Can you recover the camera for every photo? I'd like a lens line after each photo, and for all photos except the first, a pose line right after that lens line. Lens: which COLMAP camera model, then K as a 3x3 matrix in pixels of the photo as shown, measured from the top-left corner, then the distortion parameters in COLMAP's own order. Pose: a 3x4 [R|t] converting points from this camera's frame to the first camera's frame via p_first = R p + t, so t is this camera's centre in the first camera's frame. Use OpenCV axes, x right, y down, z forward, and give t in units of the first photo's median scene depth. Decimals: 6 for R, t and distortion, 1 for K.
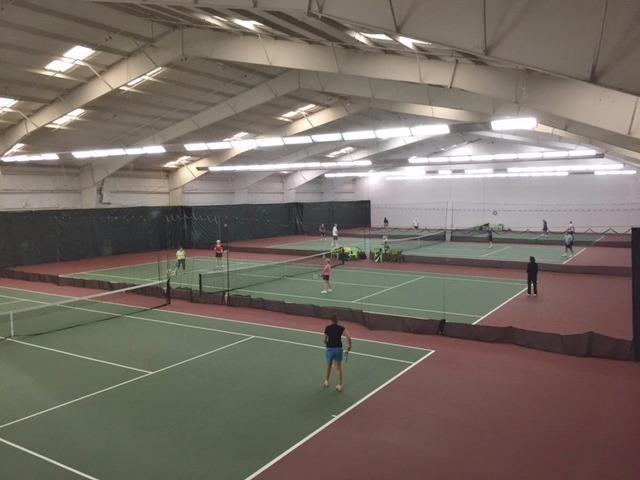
lens RADIAL K [[560.8, 0, 319.8], [0, 560.8, 237.1], [0, 0, 1]] dist [0.124035, -0.100370]
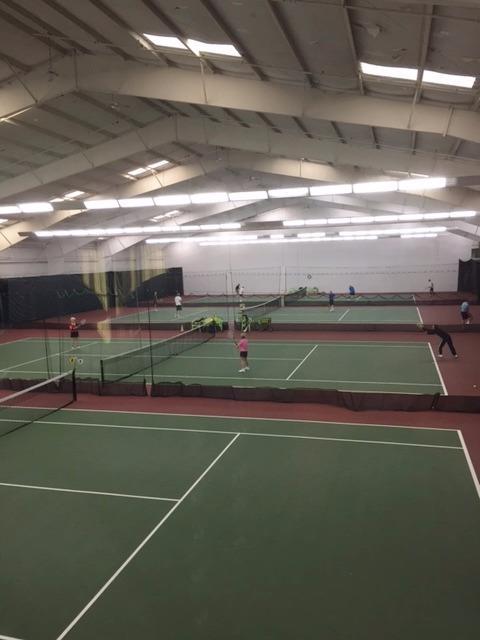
lens RADIAL K [[560.8, 0, 235.1], [0, 560.8, 310.1], [0, 0, 1]] dist [0.124035, -0.100370]
pose [[0.959914, -0.046494, 0.276411, -0.248766], [0.043831, 0.998914, 0.015808, -0.011546], [-0.276846, -0.003059, 0.960909, 0.155343]]
